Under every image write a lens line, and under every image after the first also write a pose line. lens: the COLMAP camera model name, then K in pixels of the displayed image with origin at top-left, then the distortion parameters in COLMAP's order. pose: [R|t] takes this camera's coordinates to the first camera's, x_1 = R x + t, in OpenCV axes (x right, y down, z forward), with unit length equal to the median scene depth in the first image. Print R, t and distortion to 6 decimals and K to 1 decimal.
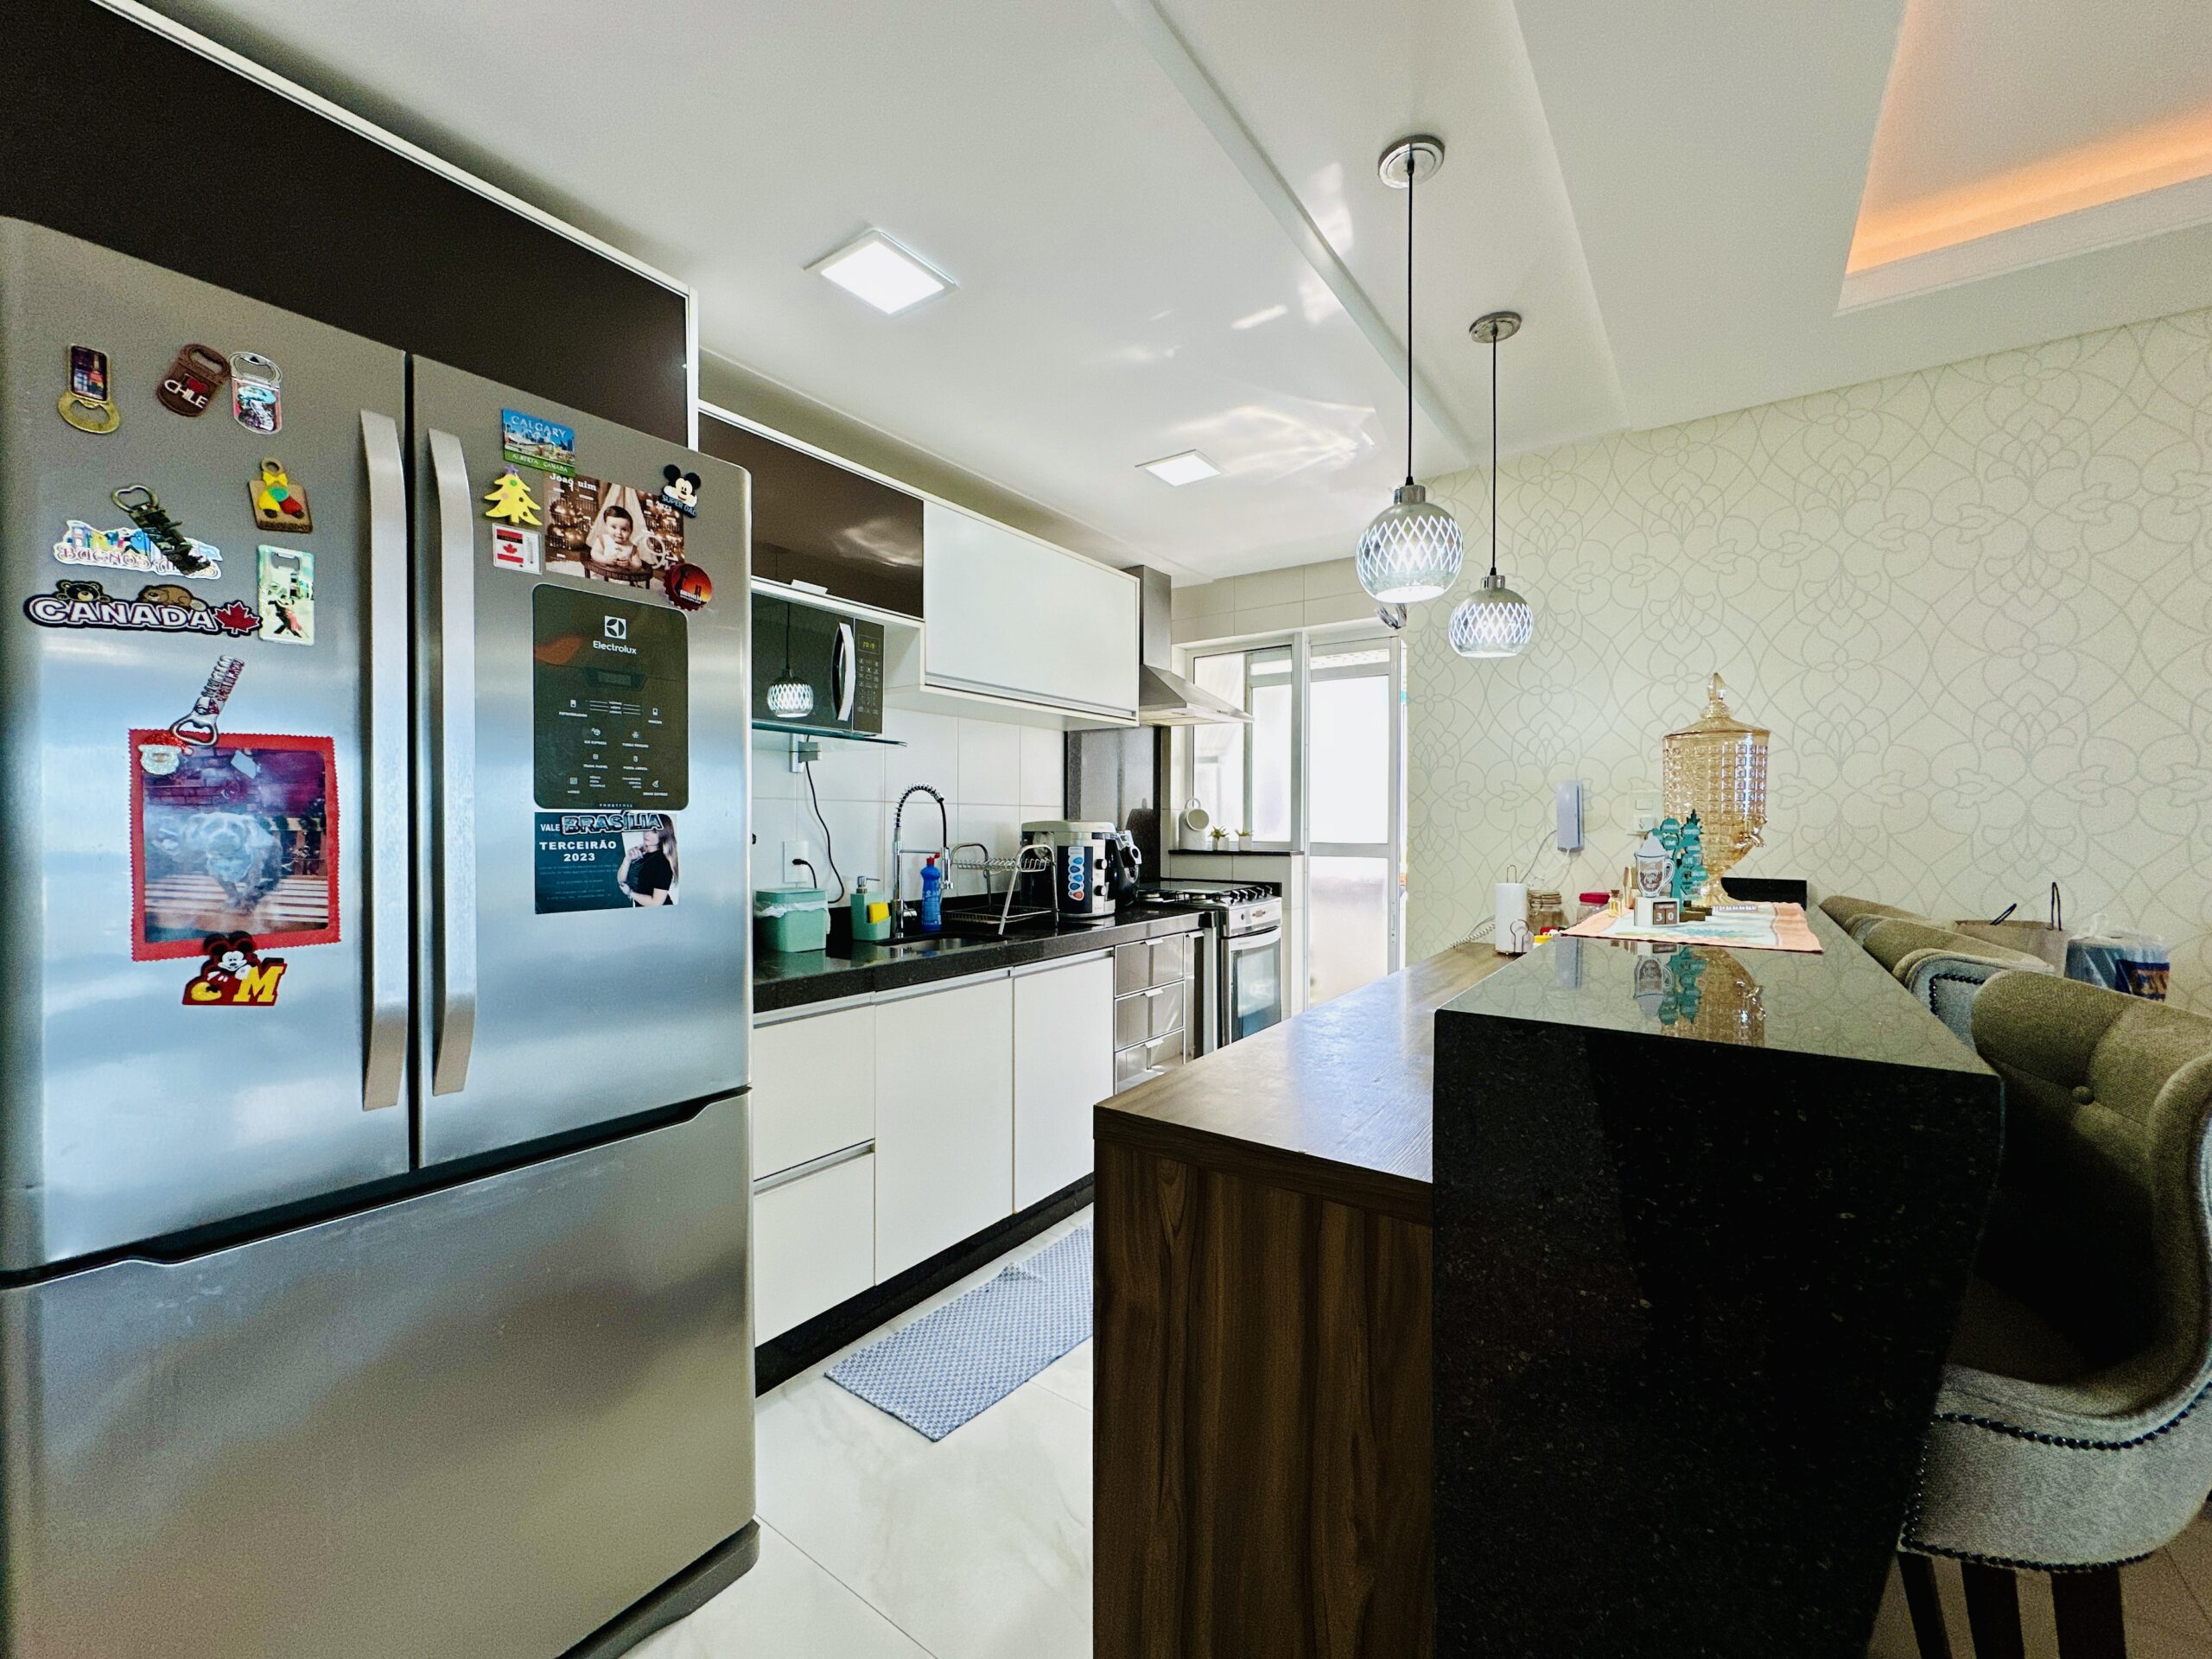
lens RADIAL K [[883.4, 0, 1106.0], [0, 883.4, 829.5], [0, 0, 1]] dist [0.000138, 0.000037]
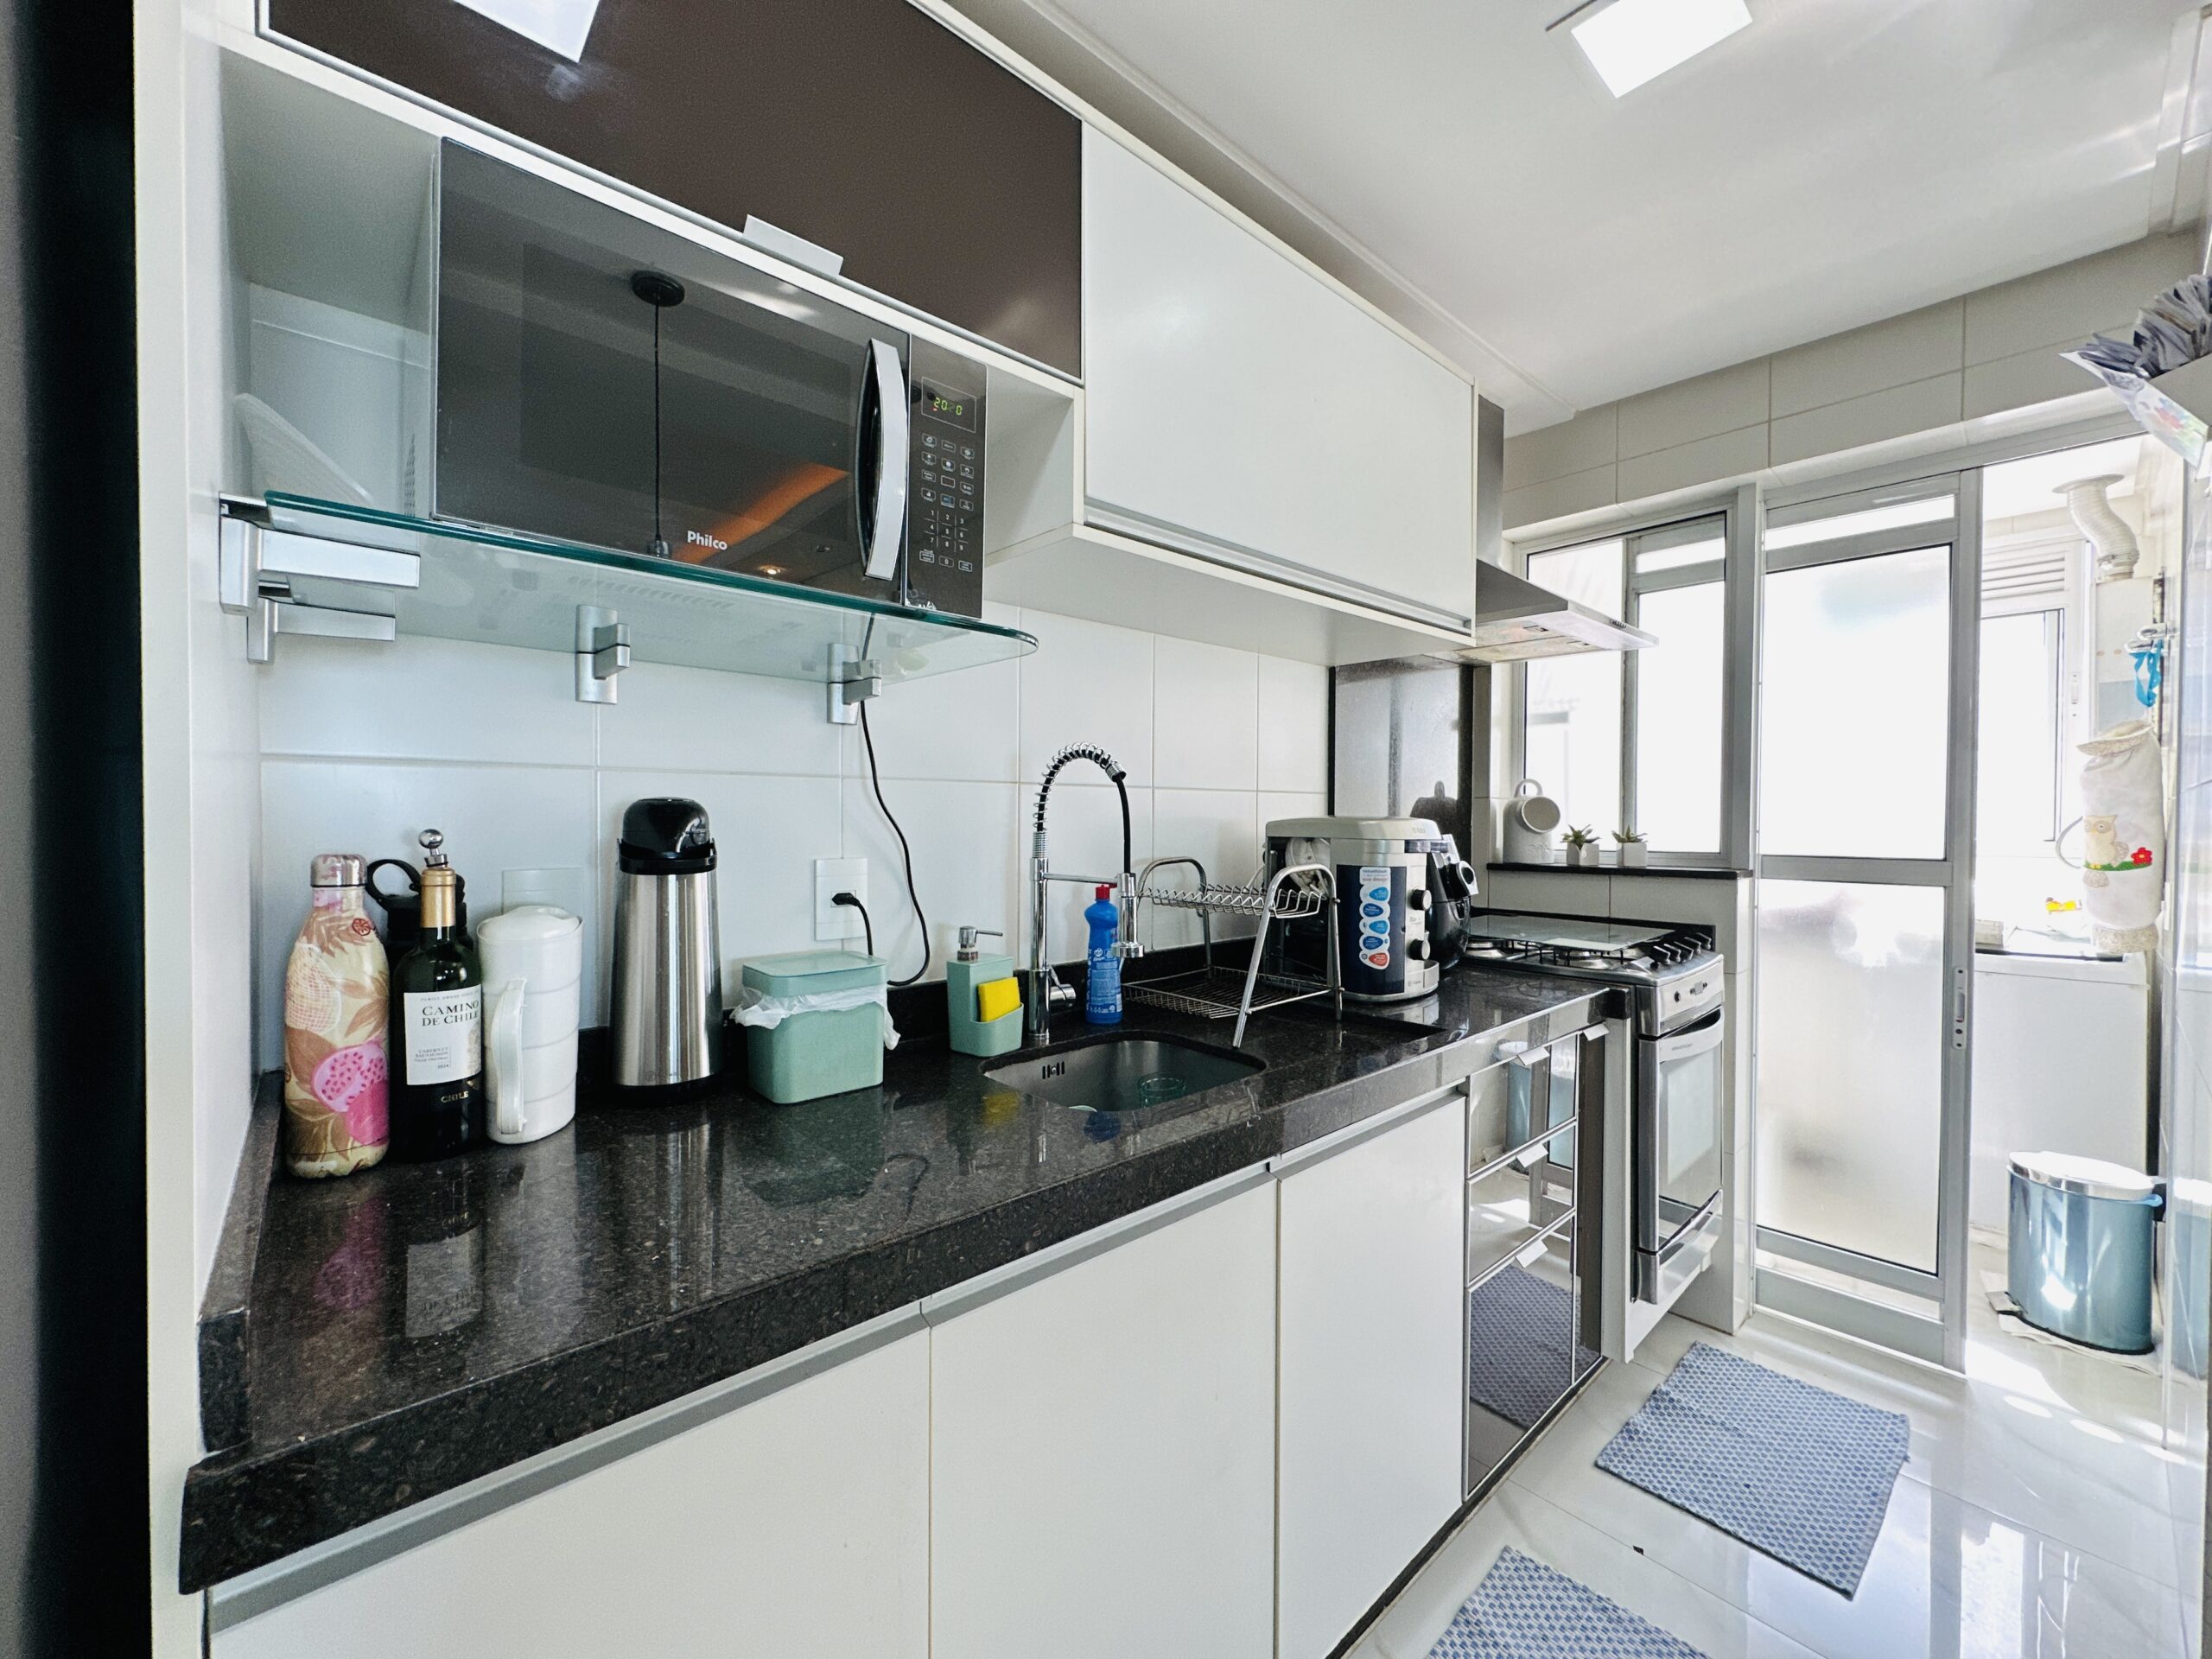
lens RADIAL K [[883.4, 0, 1106.0], [0, 883.4, 829.5], [0, 0, 1]] dist [0.000138, 0.000037]
pose [[0.976668, 0.005386, -0.214687, -0.076883], [-0.003511, 0.999952, 0.009113, -0.007088], [0.214726, -0.008146, 0.976640, 0.449483]]
